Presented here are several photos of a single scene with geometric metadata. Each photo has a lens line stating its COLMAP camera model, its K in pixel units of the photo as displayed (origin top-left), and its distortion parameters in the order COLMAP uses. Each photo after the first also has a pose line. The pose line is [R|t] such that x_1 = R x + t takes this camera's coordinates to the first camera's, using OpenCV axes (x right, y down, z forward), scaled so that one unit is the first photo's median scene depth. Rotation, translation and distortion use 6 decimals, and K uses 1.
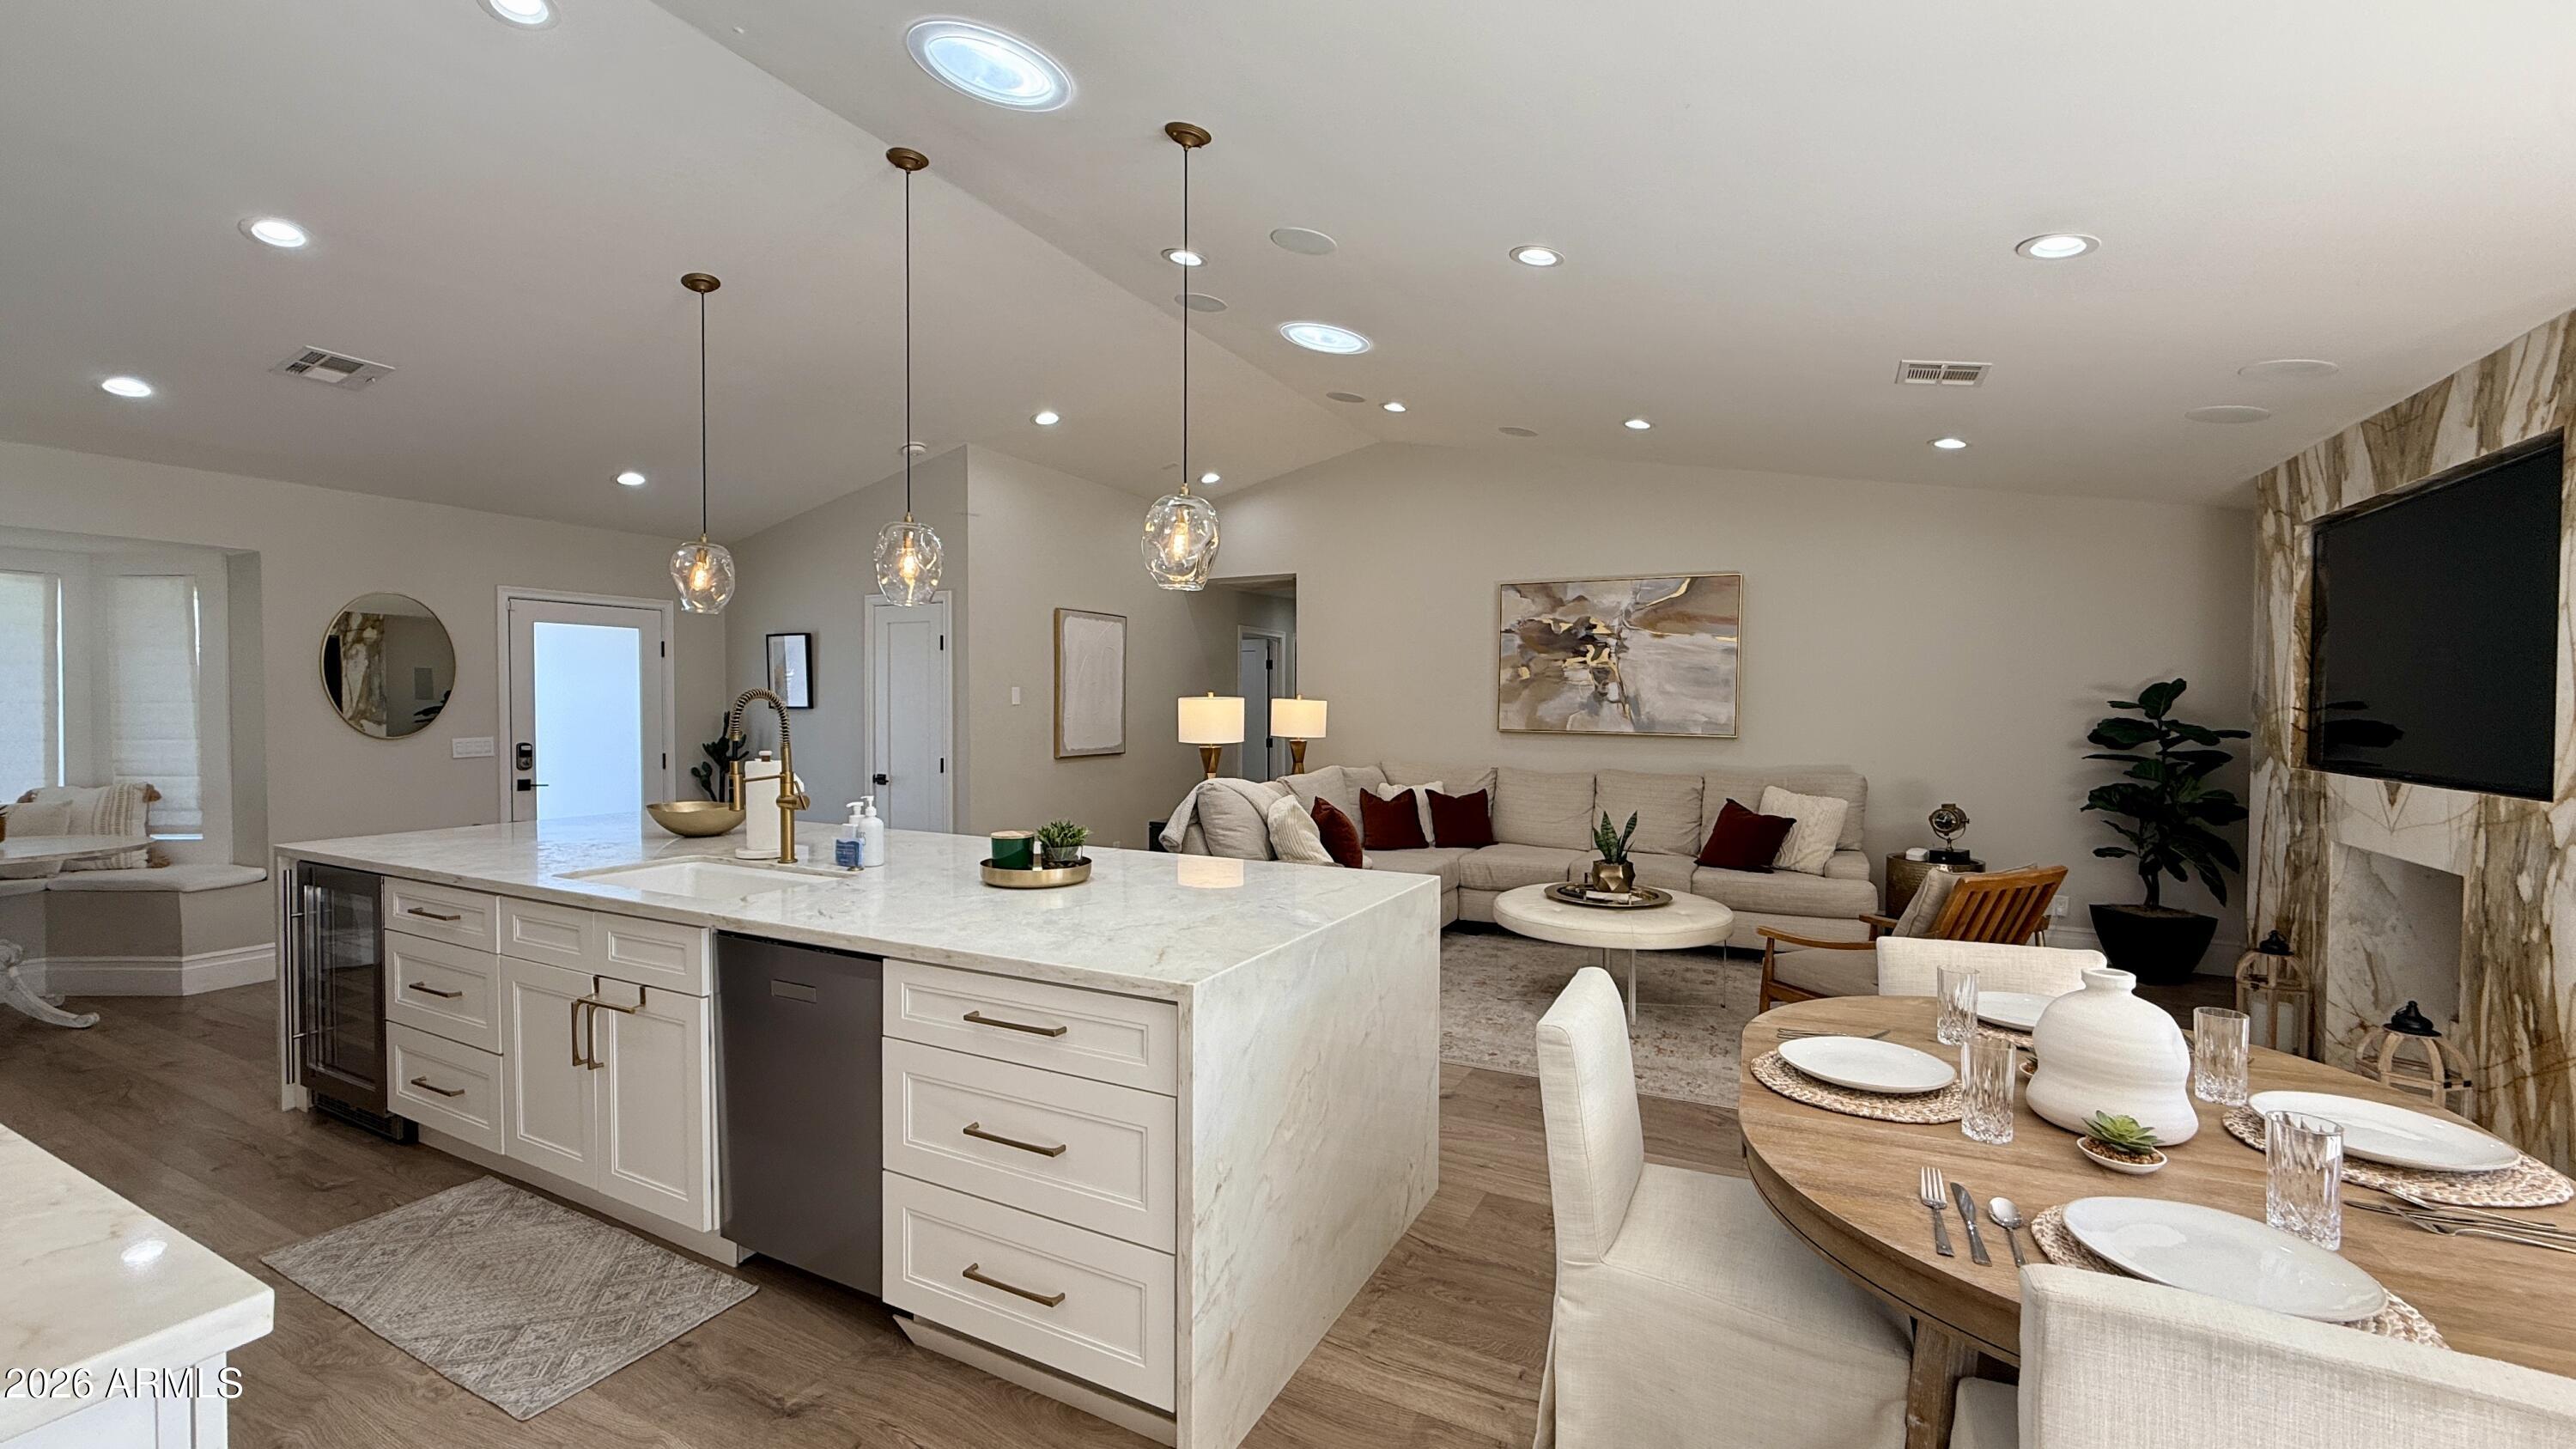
lens RADIAL K [[1023.2, 0, 1283.0], [0, 1023.2, 727.0], [0, 0, 1]] dist [-0.000207, 0.000052]
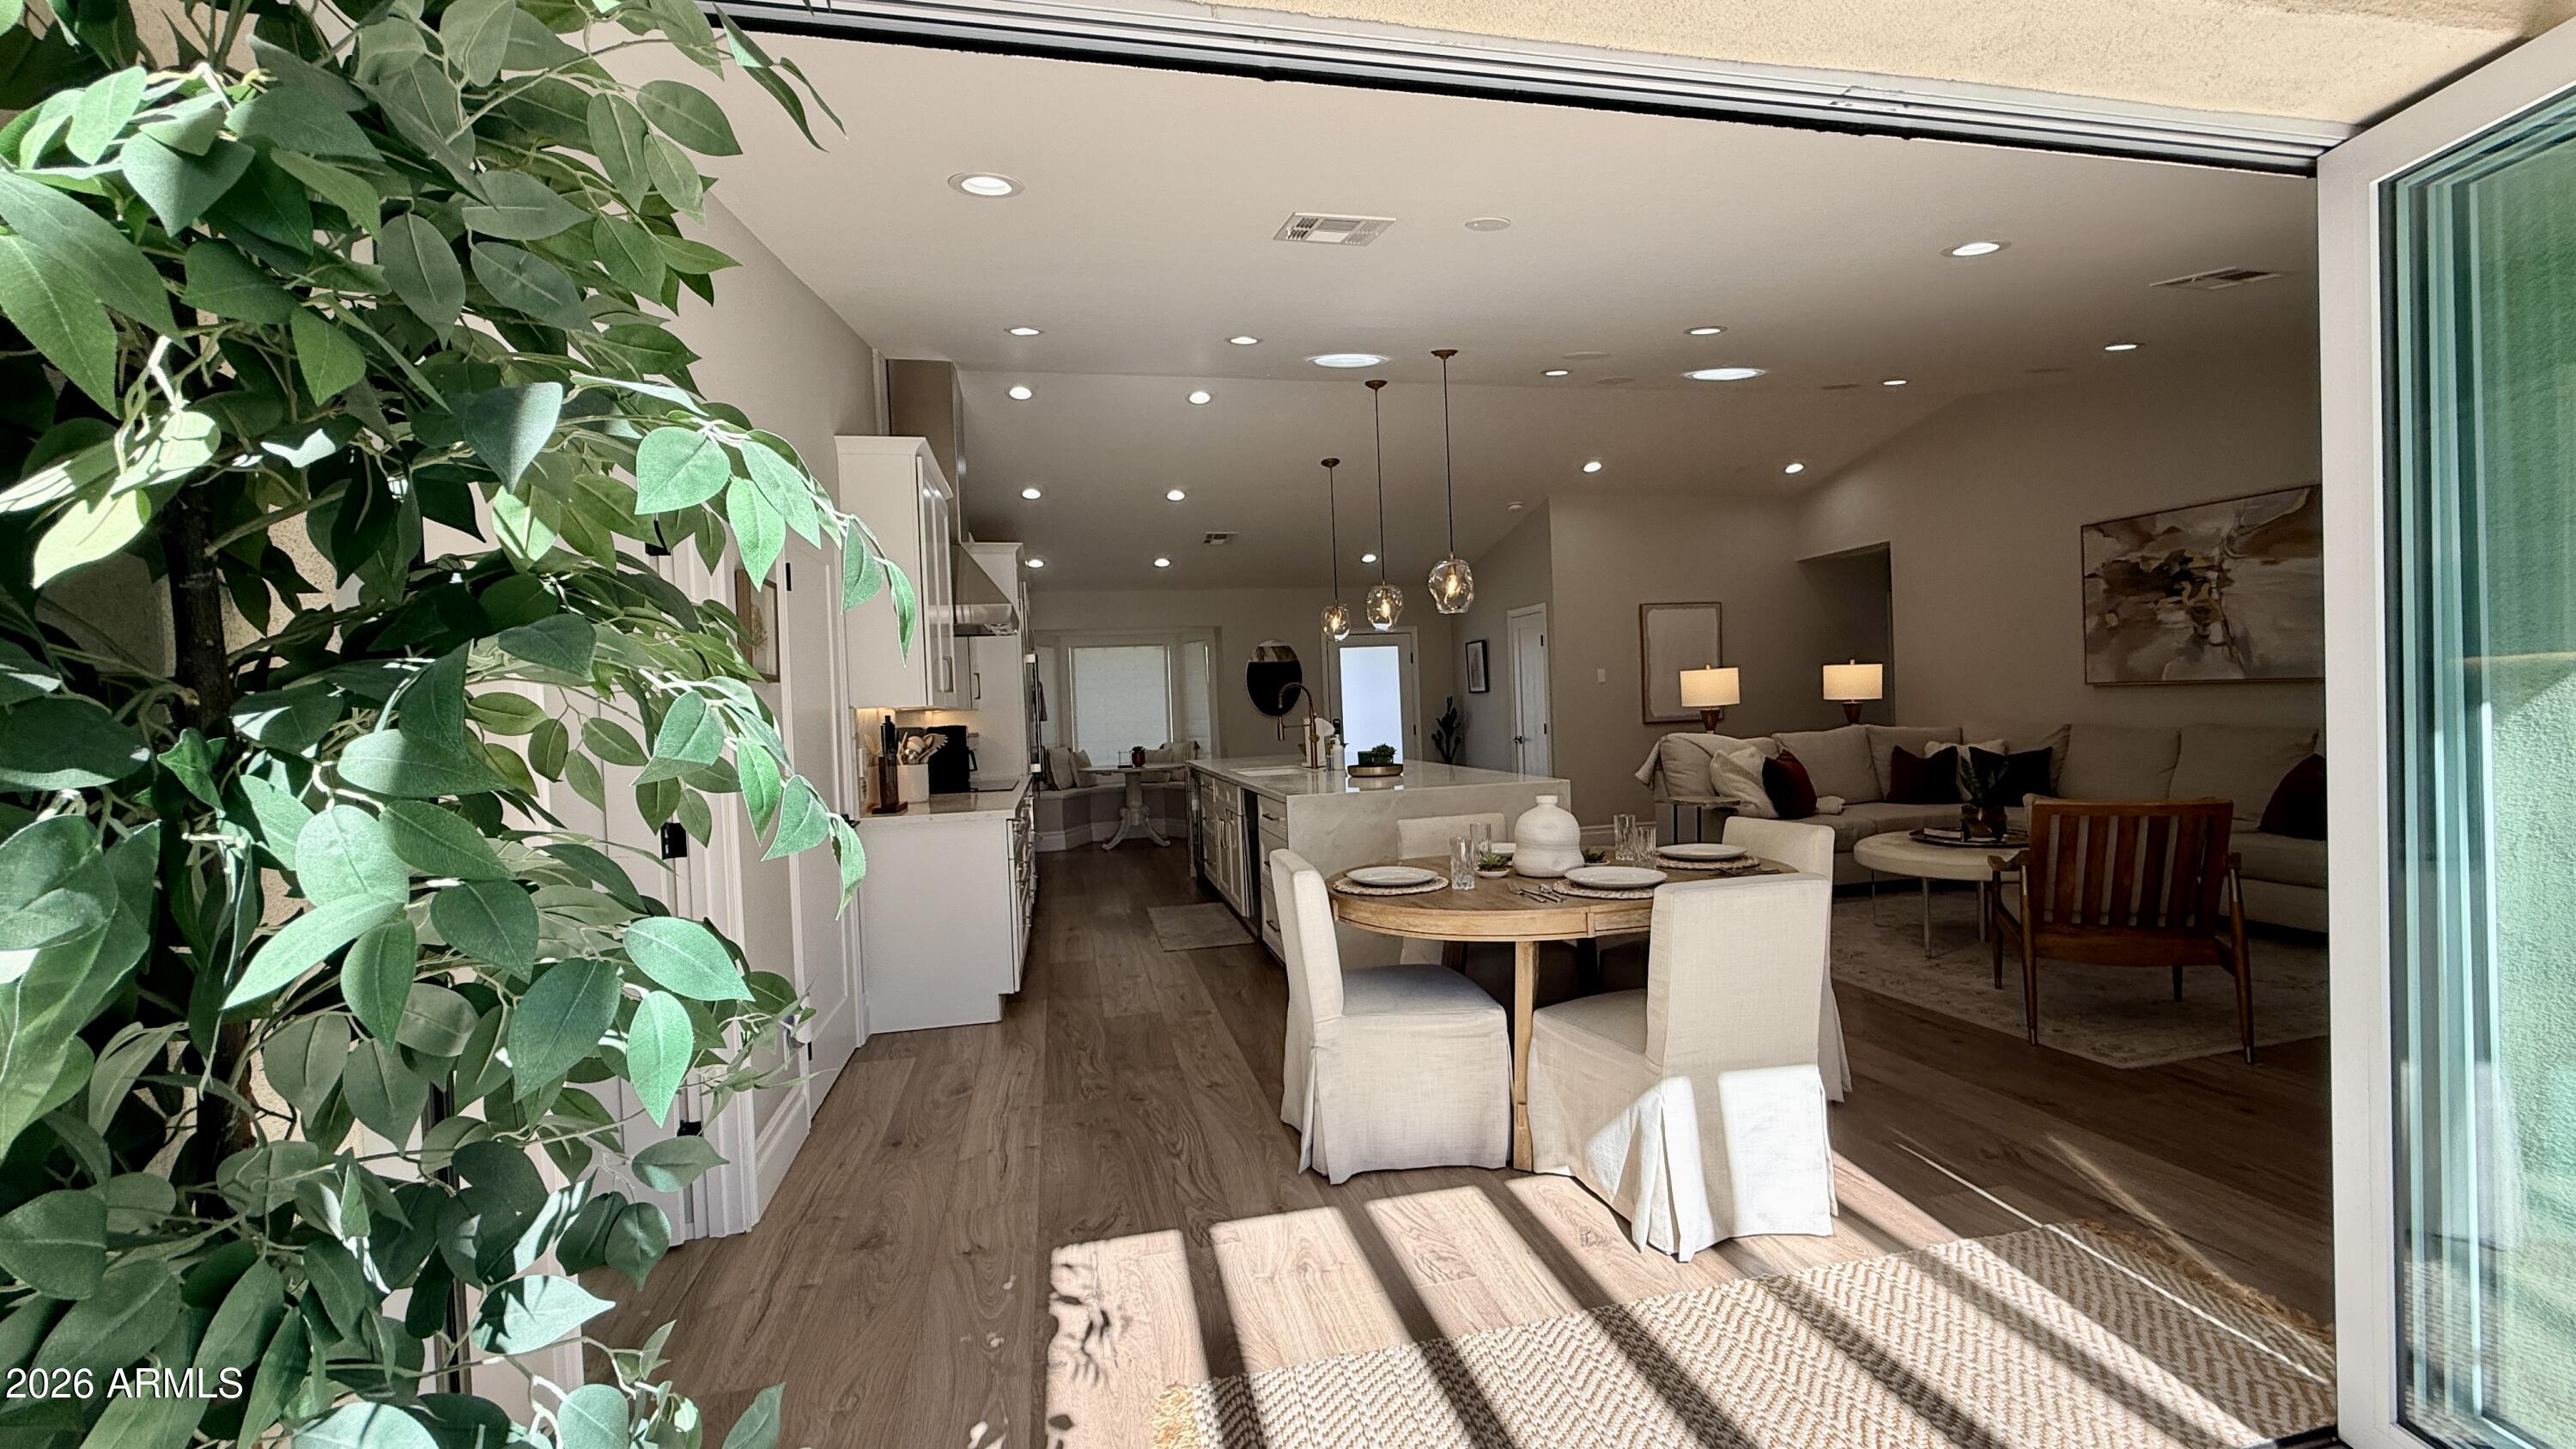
lens RADIAL K [[1028.0, 0, 1275.0], [0, 1028.0, 730.6], [0, 0, 1]] dist [-0.002693, -0.000376]
pose [[0.633353, -0.014015, -0.773736, 0.638582], [0.026638, 0.999638, 0.003698, 0.030383], [0.773405, -0.022952, 0.633497, -0.209759]]
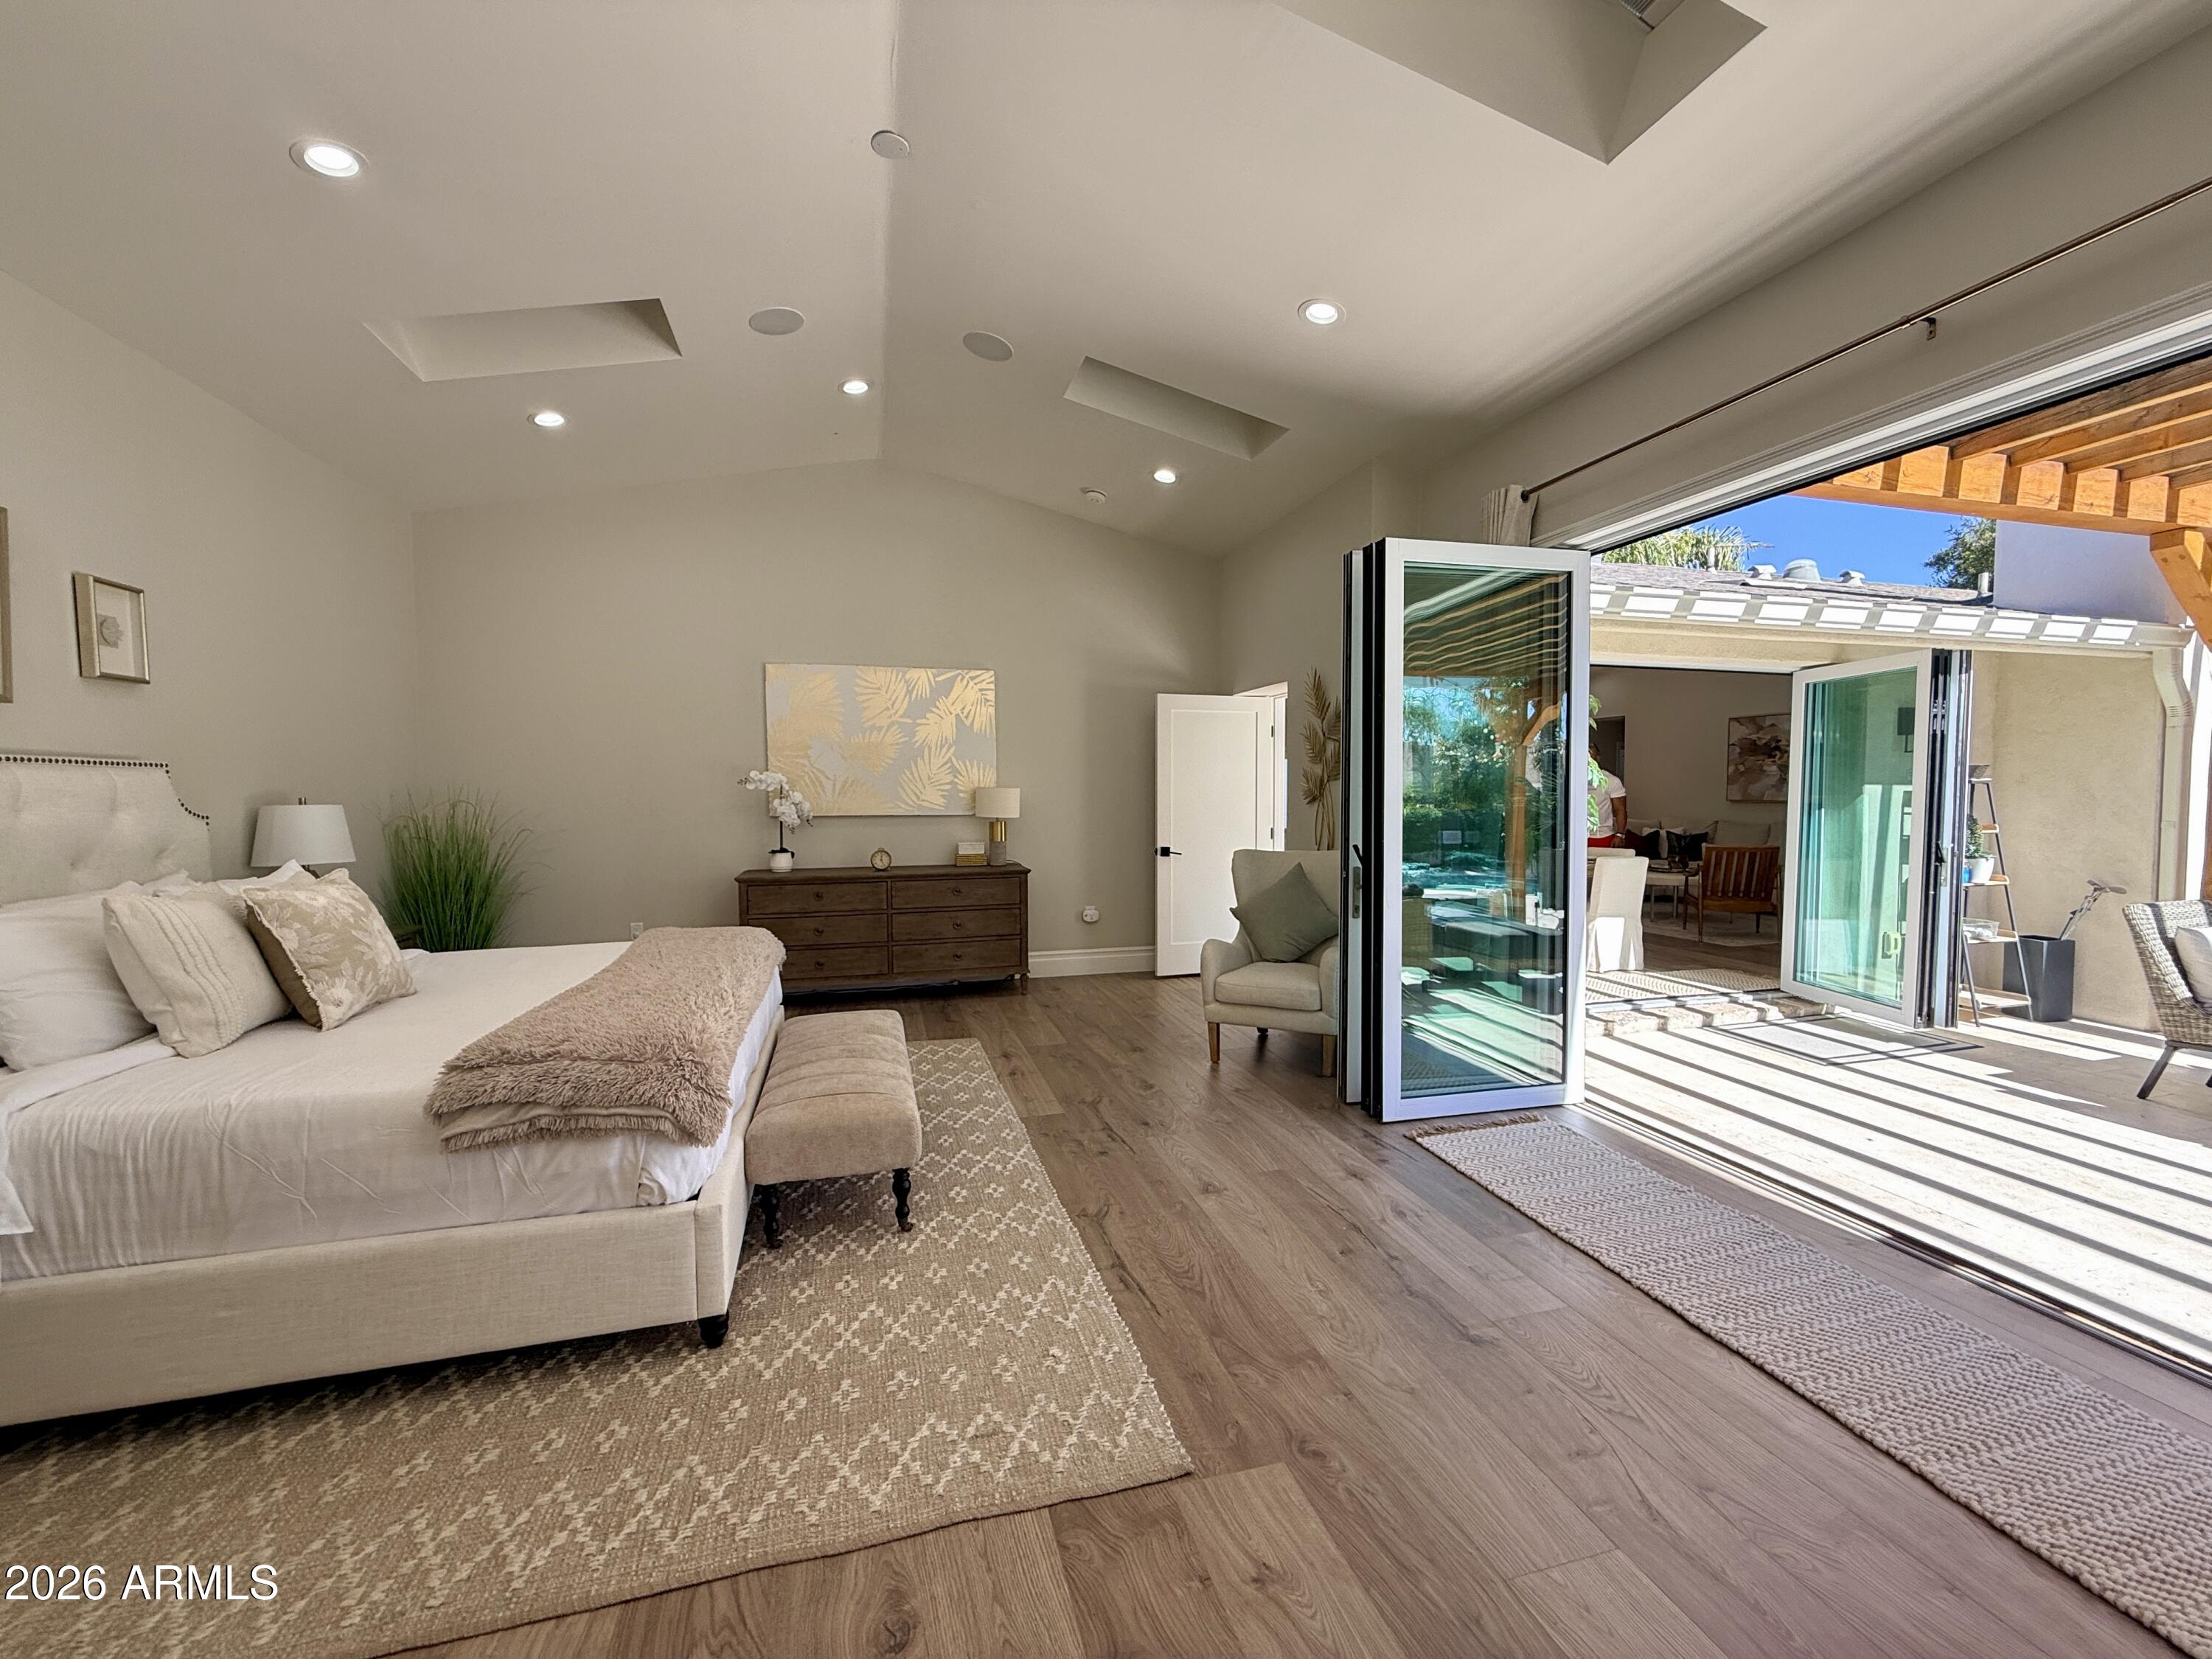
lens RADIAL K [[882.7, 0, 1099.5], [0, 882.7, 830.0], [0, 0, 1]] dist [0.000072, -0.000181]
pose [[0.675138, 0.028706, -0.737132, 0.838789], [-0.015061, 0.999571, 0.025133, 0.044941], [0.737537, -0.005866, 0.675281, -1.164615]]
